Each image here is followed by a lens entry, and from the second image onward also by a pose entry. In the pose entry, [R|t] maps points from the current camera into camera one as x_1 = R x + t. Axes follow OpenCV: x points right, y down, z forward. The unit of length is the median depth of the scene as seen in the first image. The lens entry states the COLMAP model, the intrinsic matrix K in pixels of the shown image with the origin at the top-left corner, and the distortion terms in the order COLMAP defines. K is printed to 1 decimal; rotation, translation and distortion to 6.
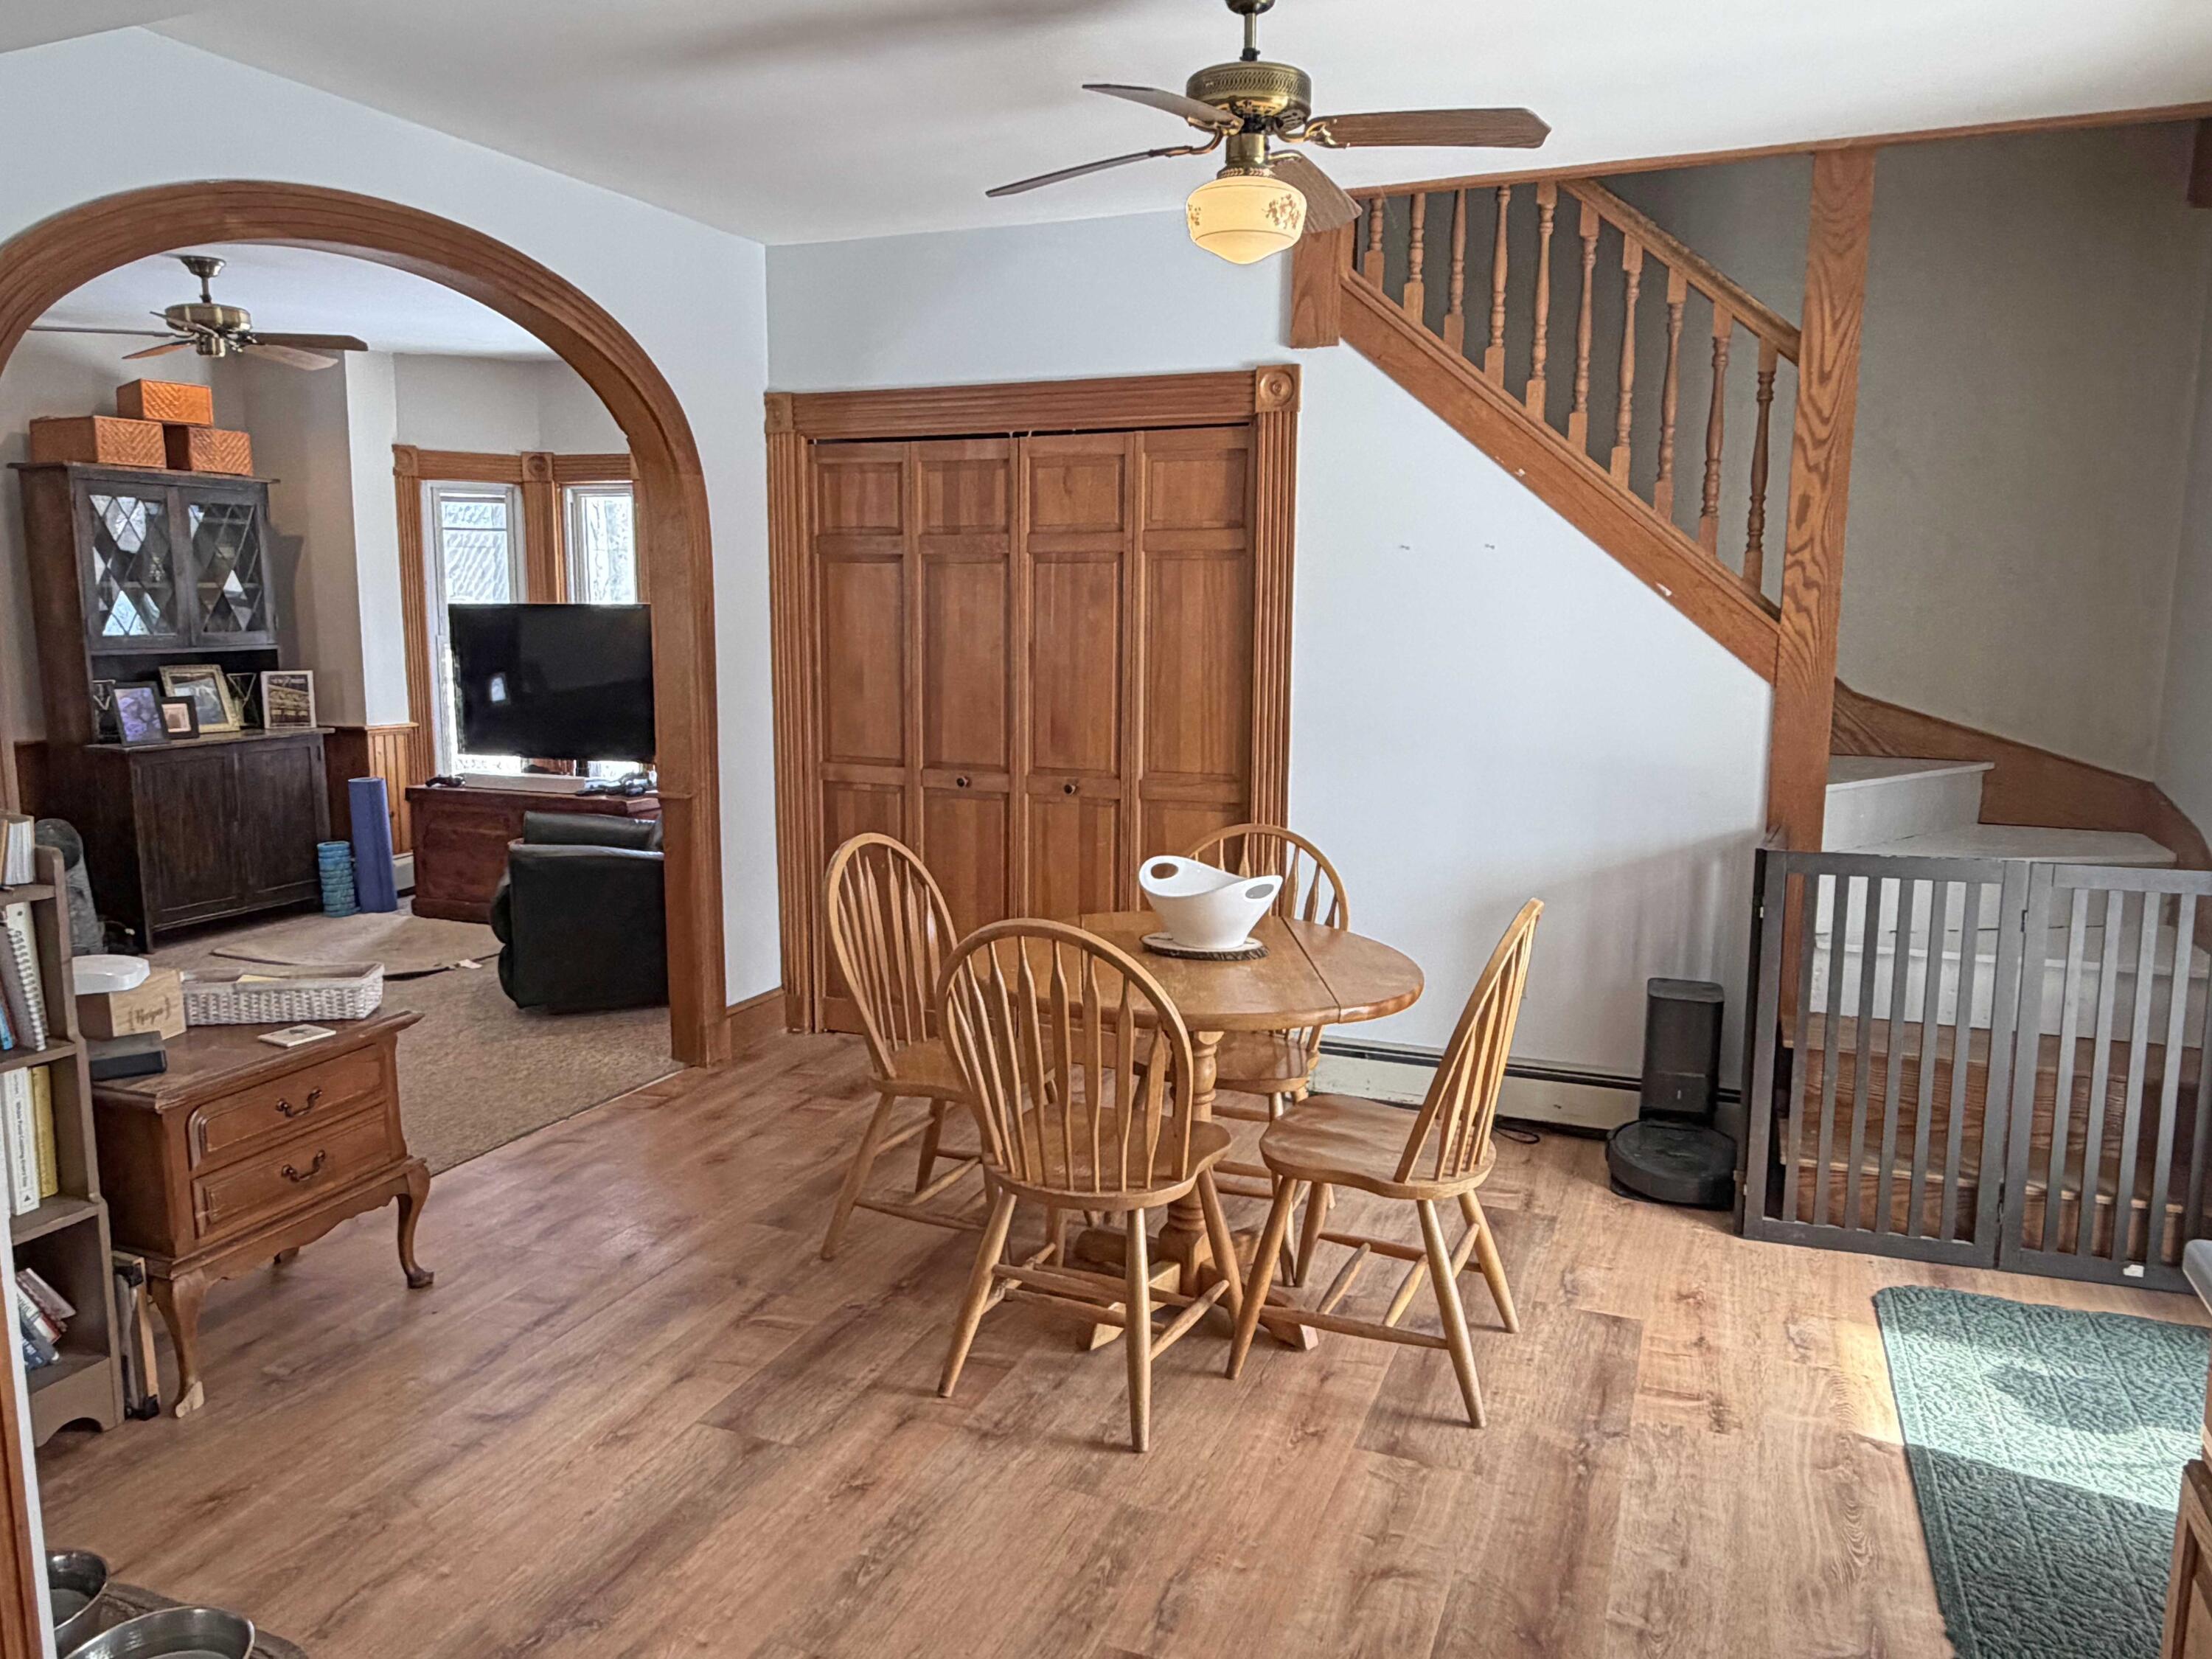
lens RADIAL K [[1546.7, 0, 1106.0], [0, 1546.7, 829.5], [0, 0, 1]] dist [-0.000583, -0.002852]
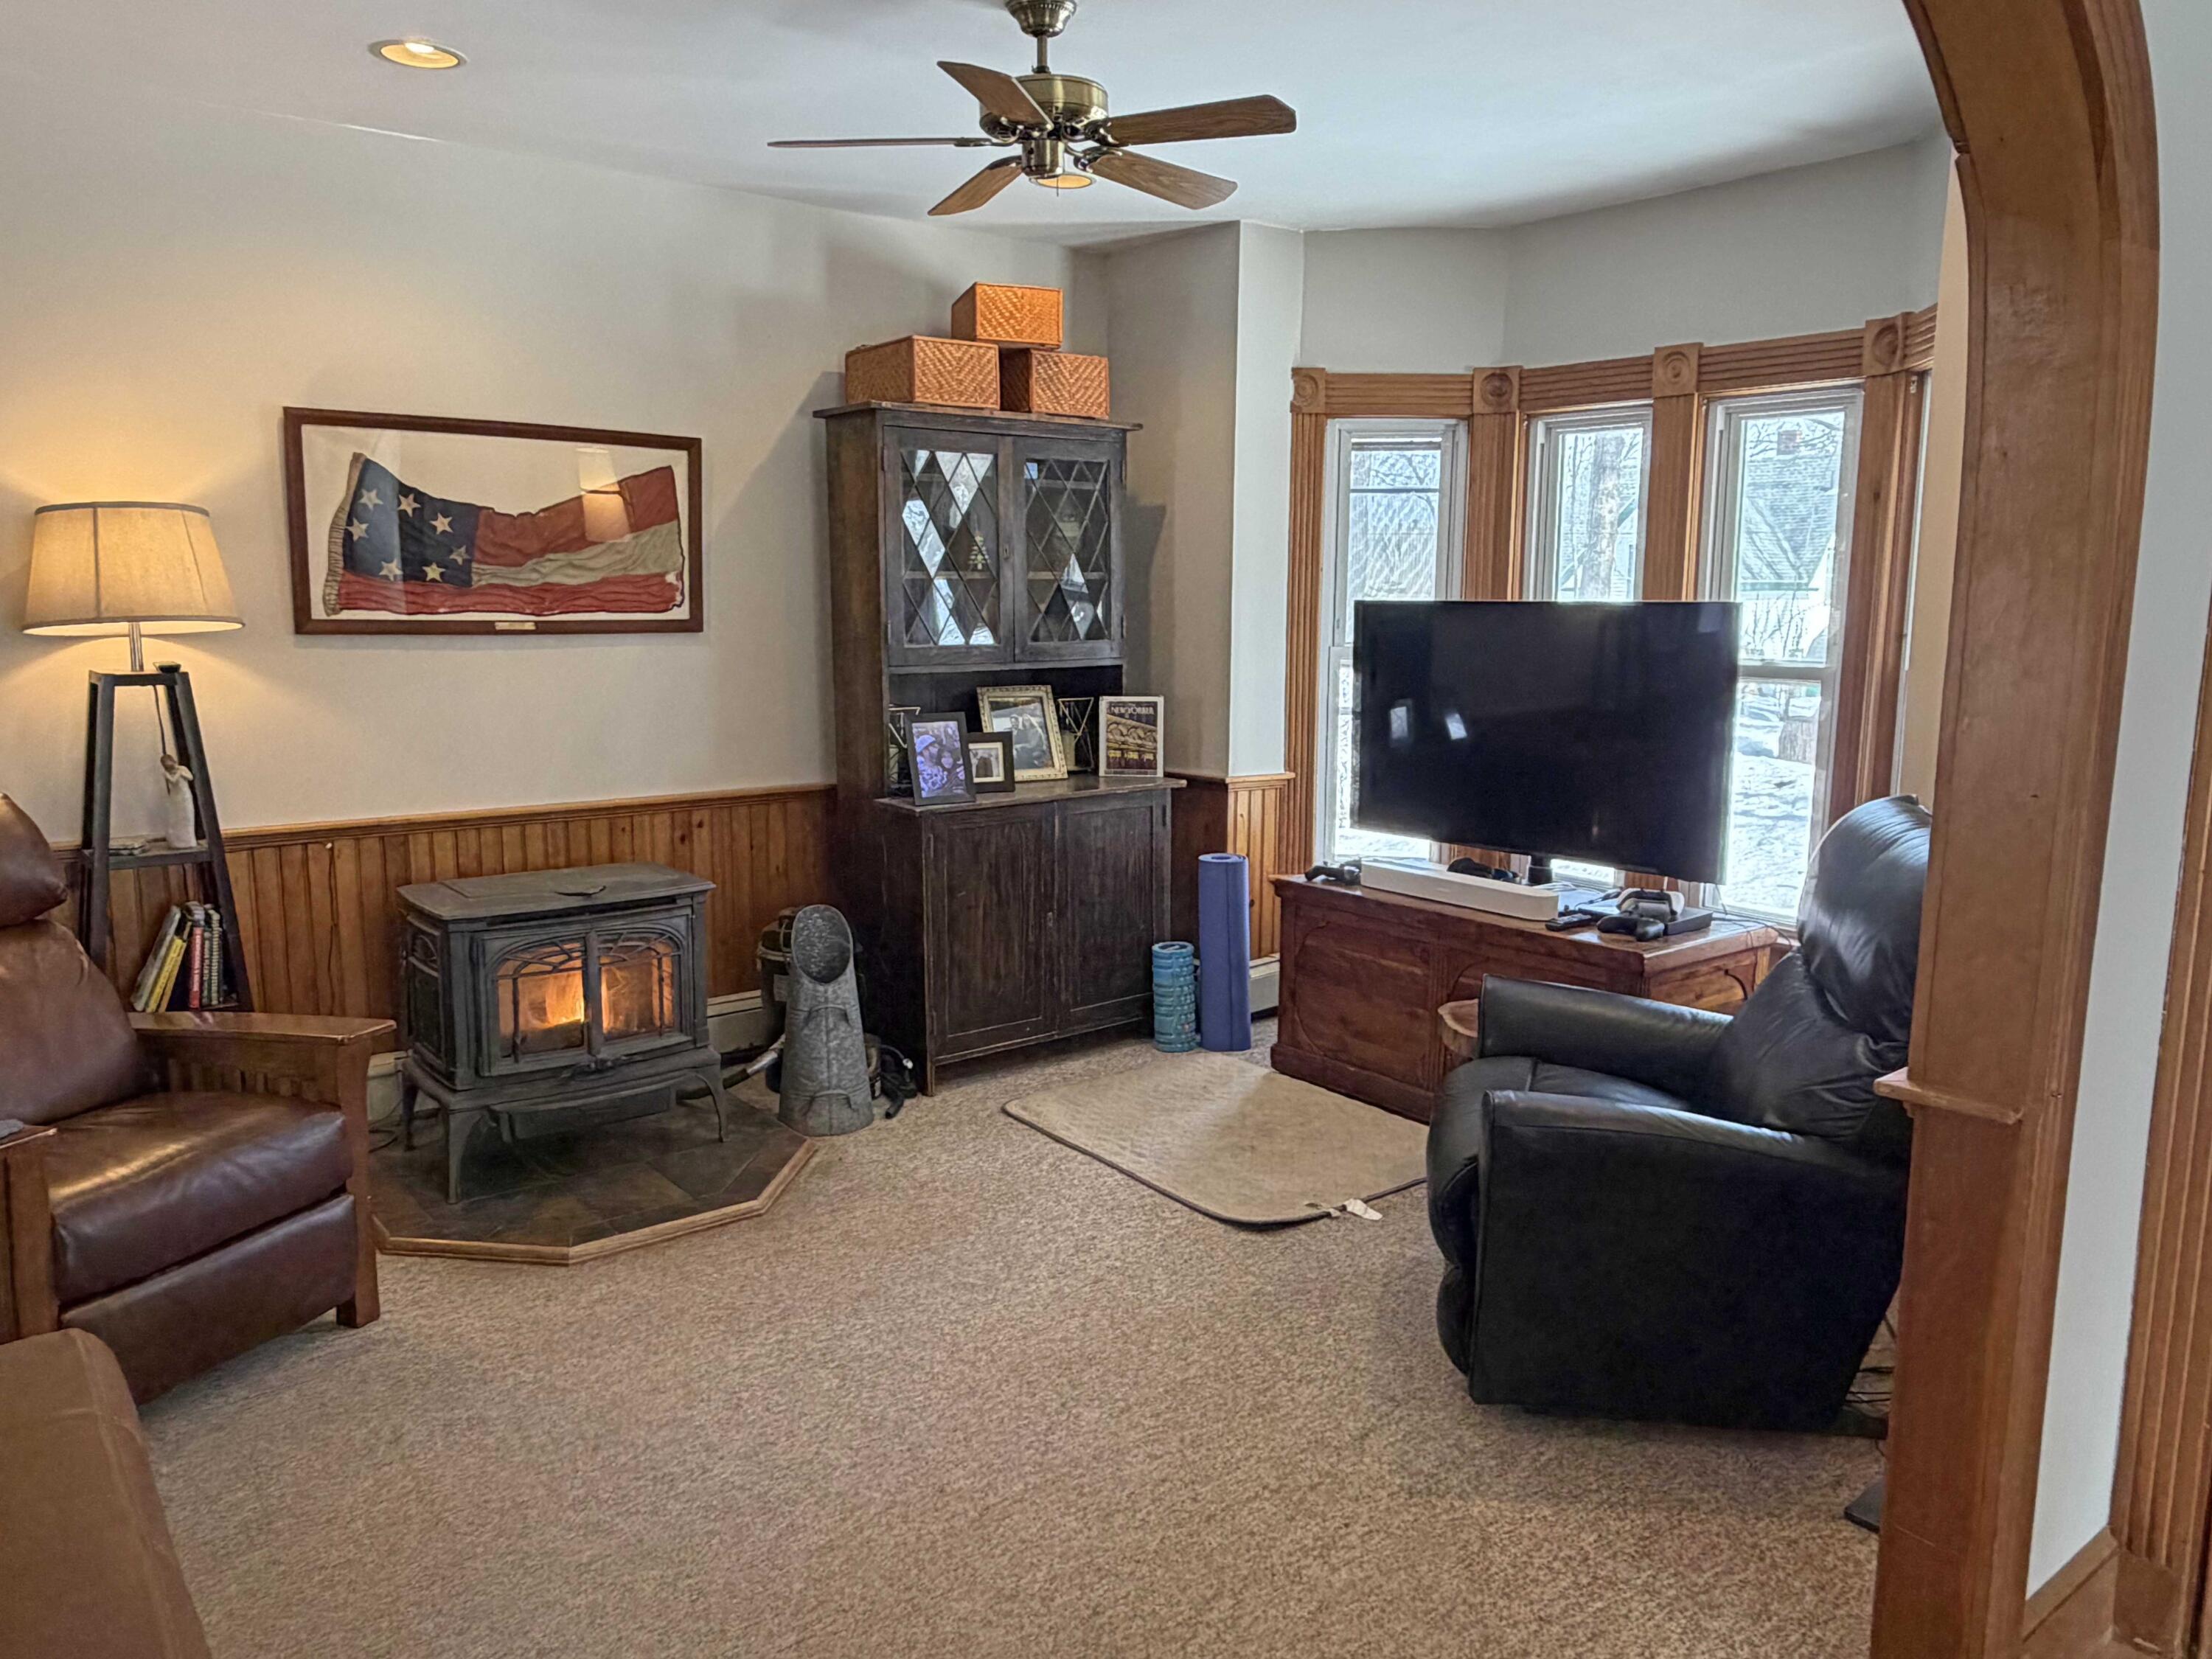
lens RADIAL K [[1546.7, 0, 1106.0], [0, 1546.7, 829.5], [0, 0, 1]] dist [-0.000583, -0.002852]
pose [[0.871074, 0.072999, -0.485696, -0.195210], [-0.070912, 0.997224, 0.022703, -0.057928], [0.486005, 0.014666, 0.873833, 0.382873]]
